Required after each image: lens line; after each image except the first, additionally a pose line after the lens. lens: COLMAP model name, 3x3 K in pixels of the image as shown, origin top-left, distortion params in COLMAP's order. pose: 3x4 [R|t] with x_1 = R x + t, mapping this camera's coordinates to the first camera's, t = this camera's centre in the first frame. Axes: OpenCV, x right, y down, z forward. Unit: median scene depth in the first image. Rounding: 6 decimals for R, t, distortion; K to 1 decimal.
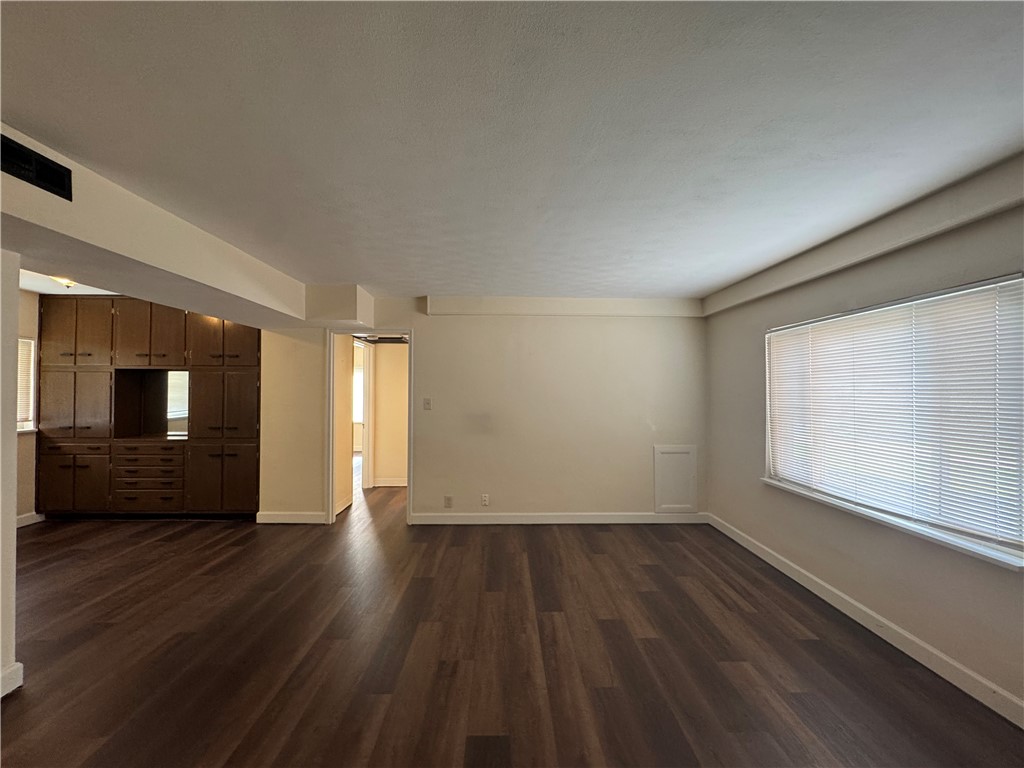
lens RADIAL K [[409.7, 0, 515.3], [0, 409.7, 384.5], [0, 0, 1]] dist [-0.004209, -0.000114]
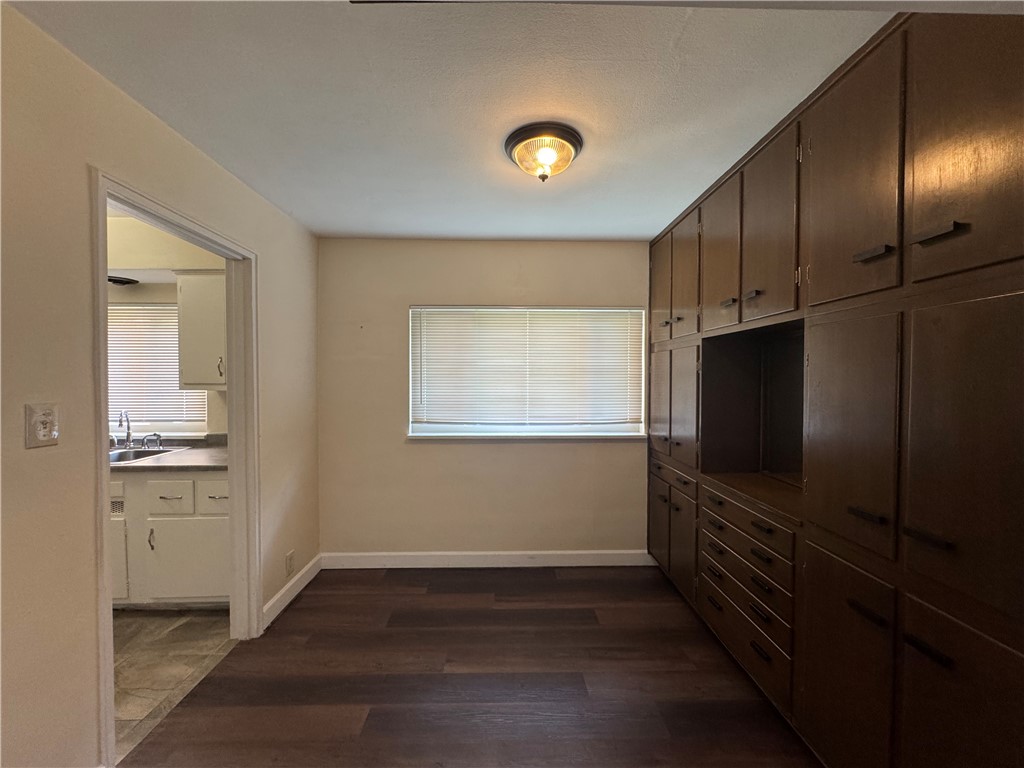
lens RADIAL K [[409.7, 0, 516.8], [0, 409.7, 385.0], [0, 0, 1]] dist [-0.004209, -0.000114]
pose [[0.010166, 0.013068, -0.999863, -0.463681], [0.011937, 0.999842, 0.013189, 0.010511], [0.999877, -0.012069, 0.010009, 0.762737]]
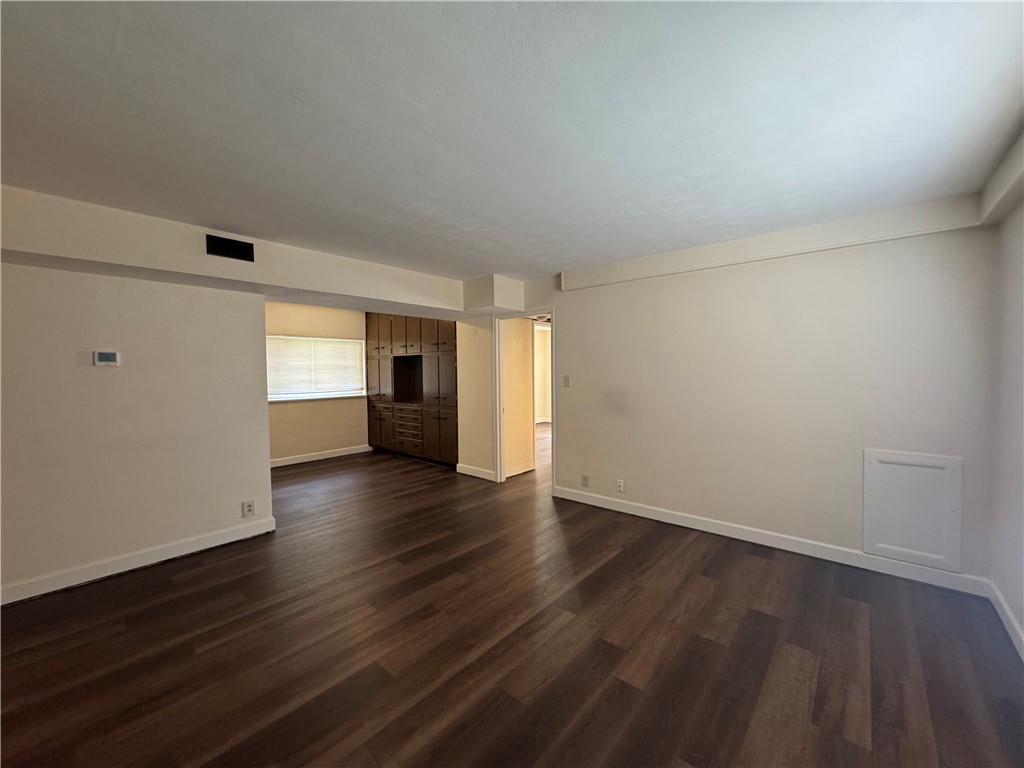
lens RADIAL K [[409.7, 0, 508.5], [0, 409.7, 385.5], [0, 0, 1]] dist [-0.004209, -0.000114]
pose [[0.738194, 0.013941, -0.674444, 0.362787], [0.022319, 0.998734, 0.045073, 0.010145], [0.674219, -0.048326, 0.736949, 0.165800]]
